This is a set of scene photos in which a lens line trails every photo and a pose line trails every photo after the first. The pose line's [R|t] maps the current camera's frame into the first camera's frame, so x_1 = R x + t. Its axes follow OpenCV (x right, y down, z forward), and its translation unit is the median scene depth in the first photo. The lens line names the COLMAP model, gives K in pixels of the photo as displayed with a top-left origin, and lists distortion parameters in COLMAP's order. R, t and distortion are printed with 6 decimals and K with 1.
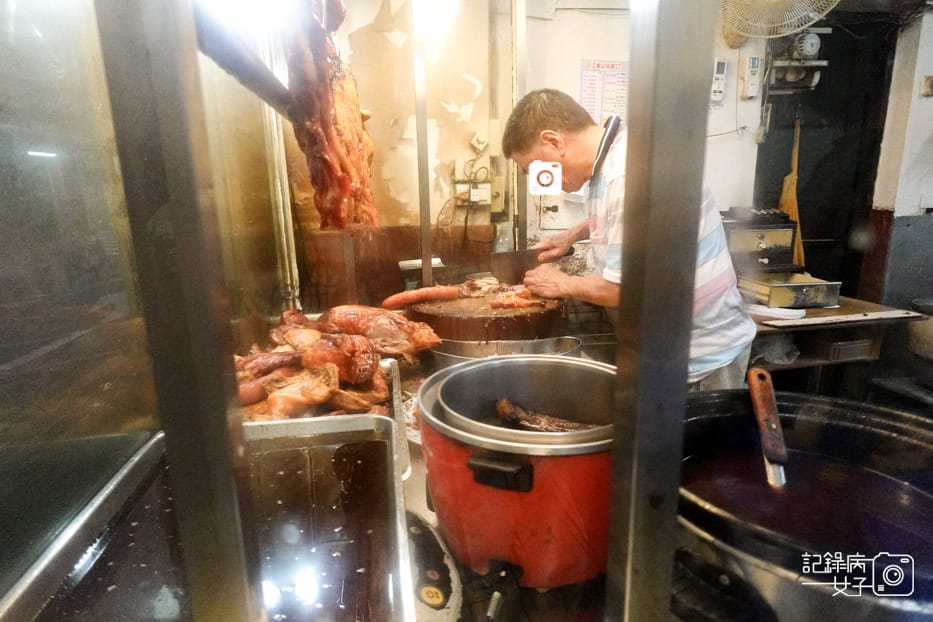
lens RADIAL K [[530.7, 0, 466.3], [0, 530.7, 310.6], [0, 0, 1]] dist [-0.000511, 0.003628]
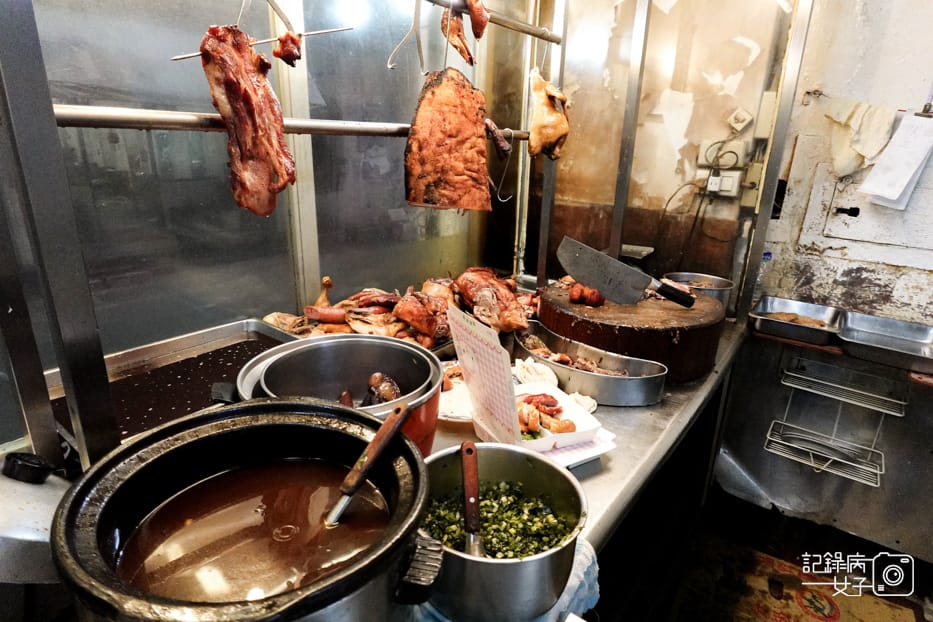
lens RADIAL K [[530.7, 0, 466.0], [0, 530.7, 310.1], [0, 0, 1]] dist [-0.000511, 0.003628]
pose [[0.688873, 0.269053, -0.673101, 0.372516], [-0.206511, 0.962929, 0.173554, -0.086234], [0.694844, 0.019446, 0.718898, 0.105504]]
